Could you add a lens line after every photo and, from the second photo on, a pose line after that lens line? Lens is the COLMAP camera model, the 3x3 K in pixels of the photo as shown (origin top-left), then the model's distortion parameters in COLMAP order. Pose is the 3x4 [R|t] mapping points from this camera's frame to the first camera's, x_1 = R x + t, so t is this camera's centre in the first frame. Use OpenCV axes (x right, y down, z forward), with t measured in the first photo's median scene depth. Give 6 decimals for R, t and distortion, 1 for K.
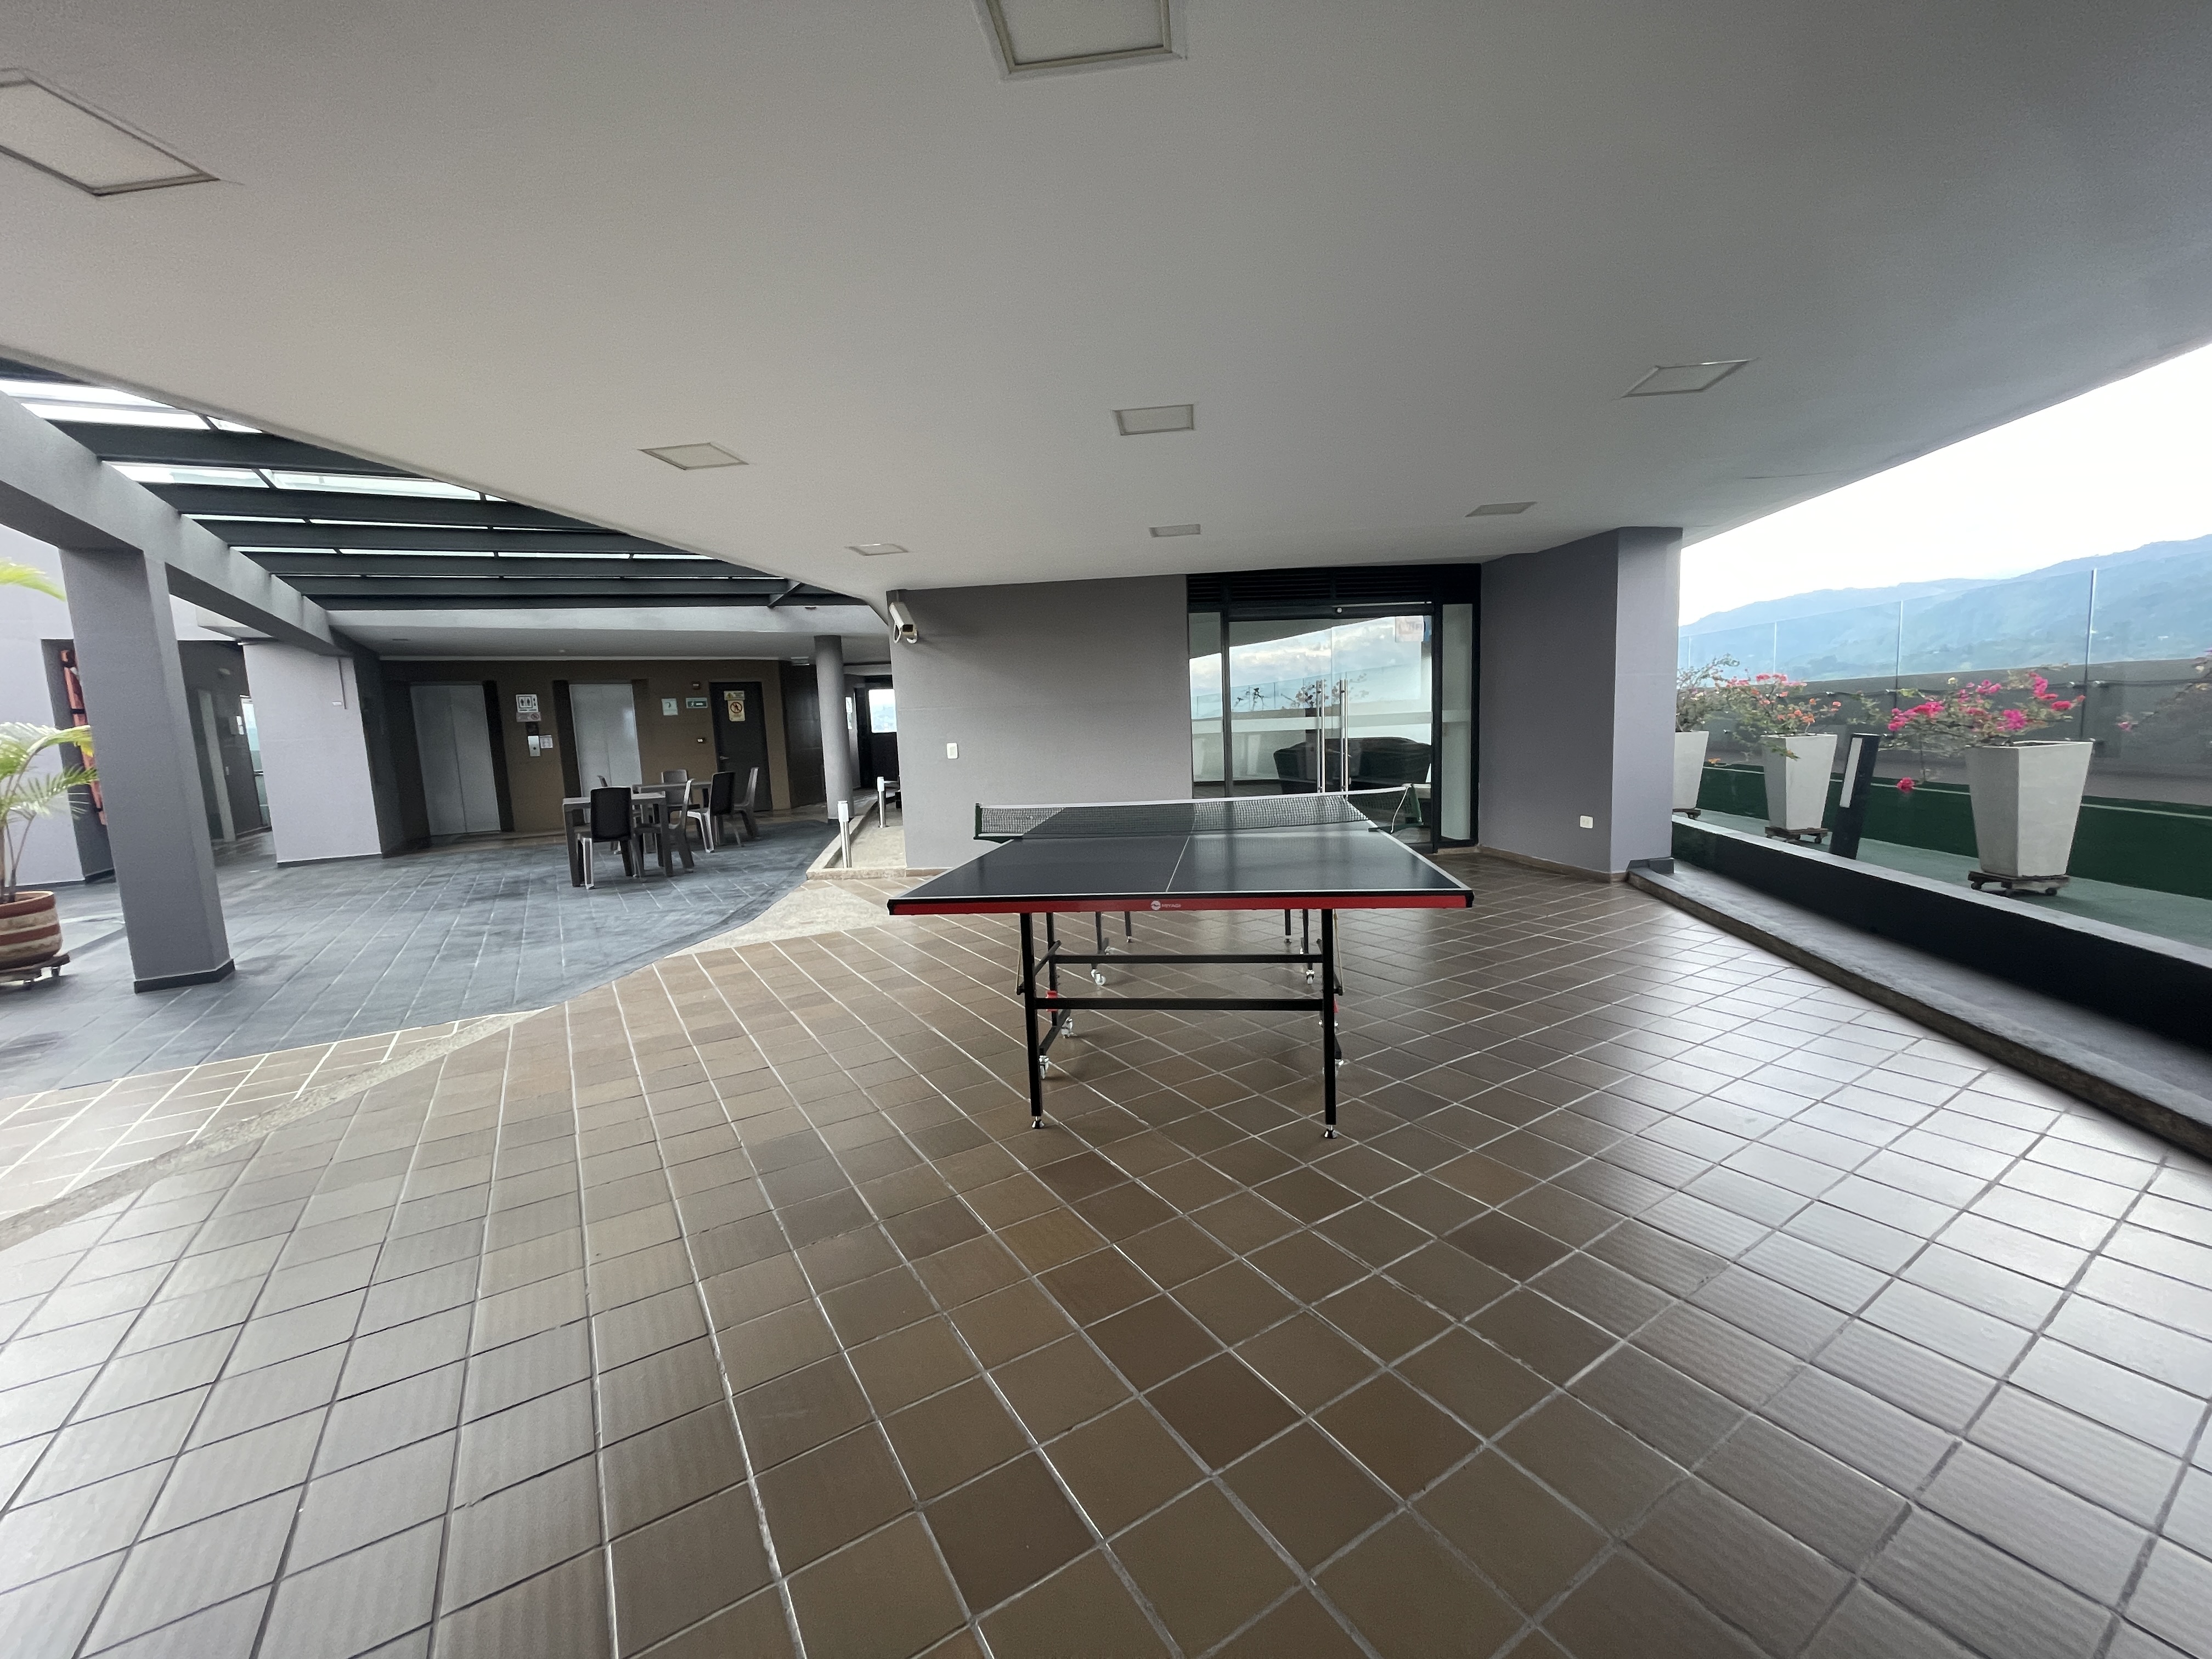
lens RADIAL K [[894.0, 0, 1098.9], [0, 894.0, 831.2], [0, 0, 1]] dist [-0.000389, 0.000729]
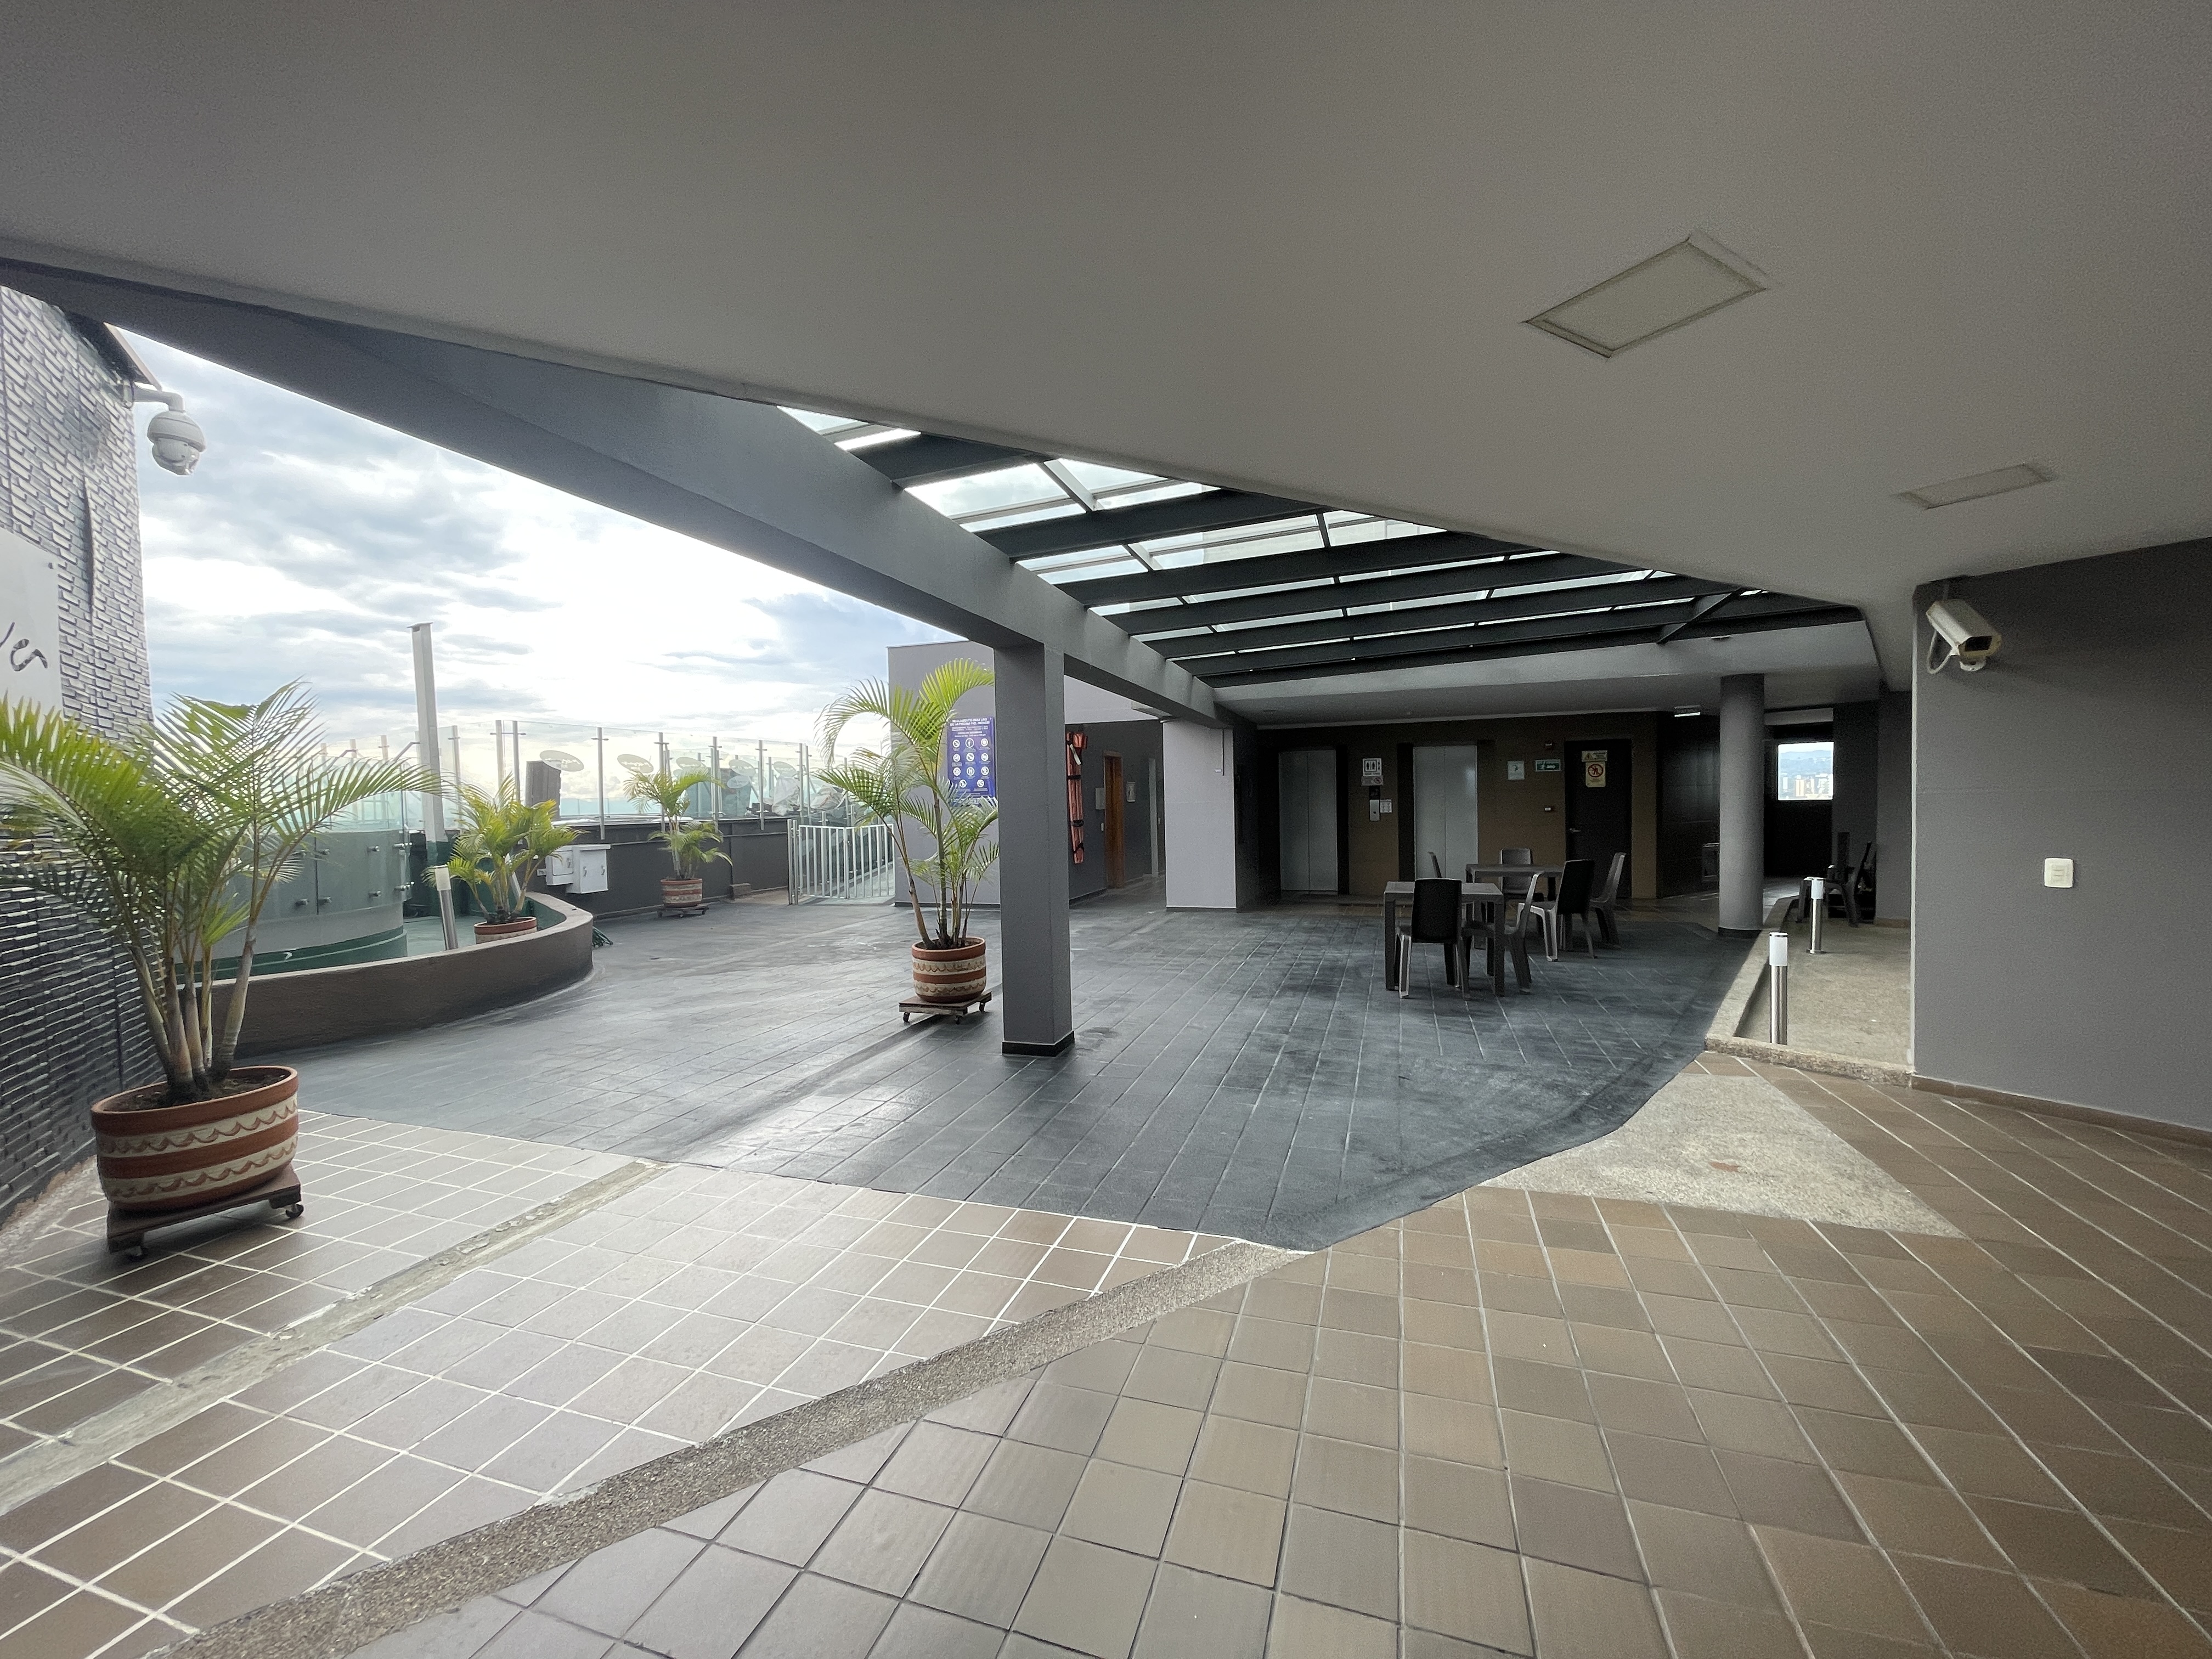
lens RADIAL K [[894.0, 0, 1098.9], [0, 894.0, 831.2], [0, 0, 1]] dist [-0.000389, 0.000729]
pose [[0.640568, 0.053469, -0.766038, -0.111857], [-0.098009, 0.995107, -0.012498, -0.047485], [0.761621, 0.083085, 0.642674, 0.217481]]
